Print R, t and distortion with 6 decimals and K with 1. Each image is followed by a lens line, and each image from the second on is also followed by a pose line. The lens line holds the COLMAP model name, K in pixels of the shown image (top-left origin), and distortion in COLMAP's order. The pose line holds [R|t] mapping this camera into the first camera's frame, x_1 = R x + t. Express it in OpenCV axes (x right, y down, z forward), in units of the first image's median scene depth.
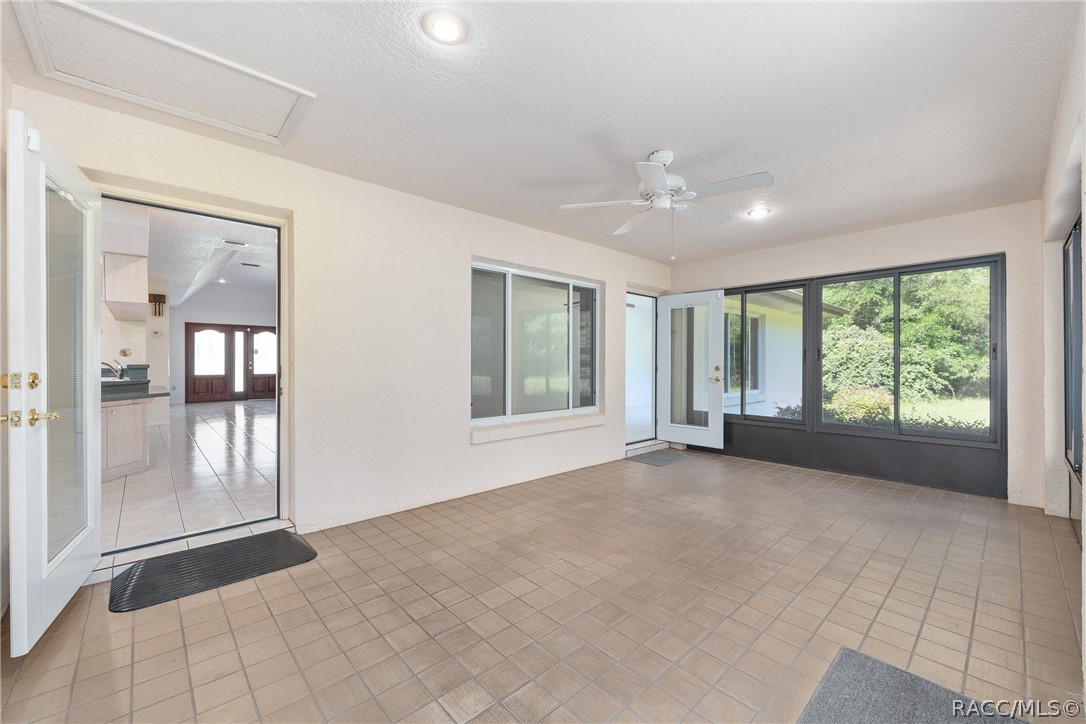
lens RADIAL K [[433.3, 0, 541.2], [0, 433.3, 362.4], [0, 0, 1]] dist [-0.009506, 0.000701]
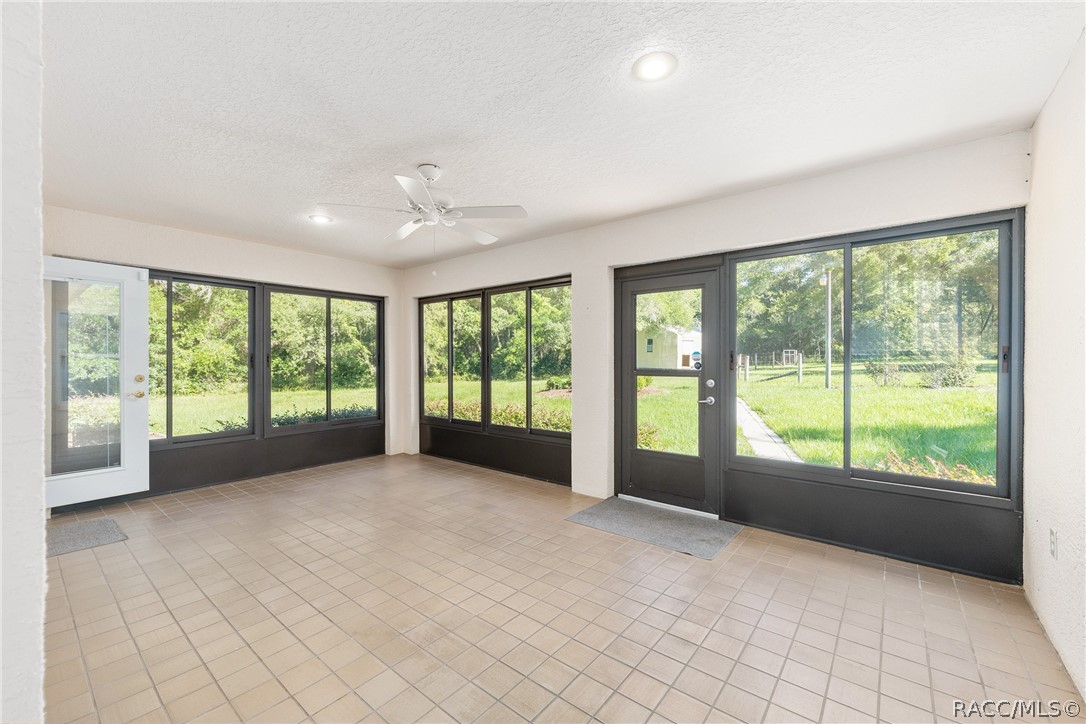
lens RADIAL K [[433.3, 0, 546.6], [0, 433.3, 363.3], [0, 0, 1]] dist [-0.009506, 0.000701]
pose [[-0.149111, -0.005248, 0.988806, -0.551399], [0.000803, 0.999985, 0.005429, -0.021572], [-0.988820, 0.001604, -0.149105, 0.630913]]
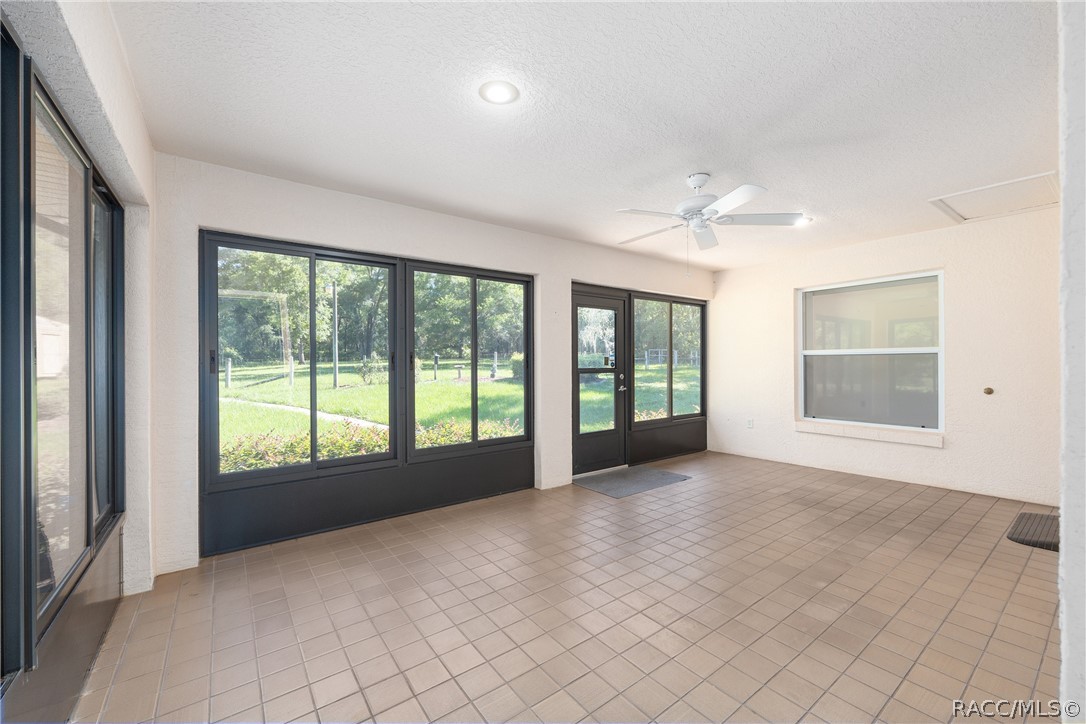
lens RADIAL K [[433.3, 0, 541.2], [0, 433.3, 364.4], [0, 0, 1]] dist [-0.009506, 0.000701]
pose [[-0.994195, 0.003112, 0.107546, 0.395848], [0.003692, 0.999980, 0.005195, -0.020226], [-0.107528, 0.005562, -0.994187, 1.507147]]
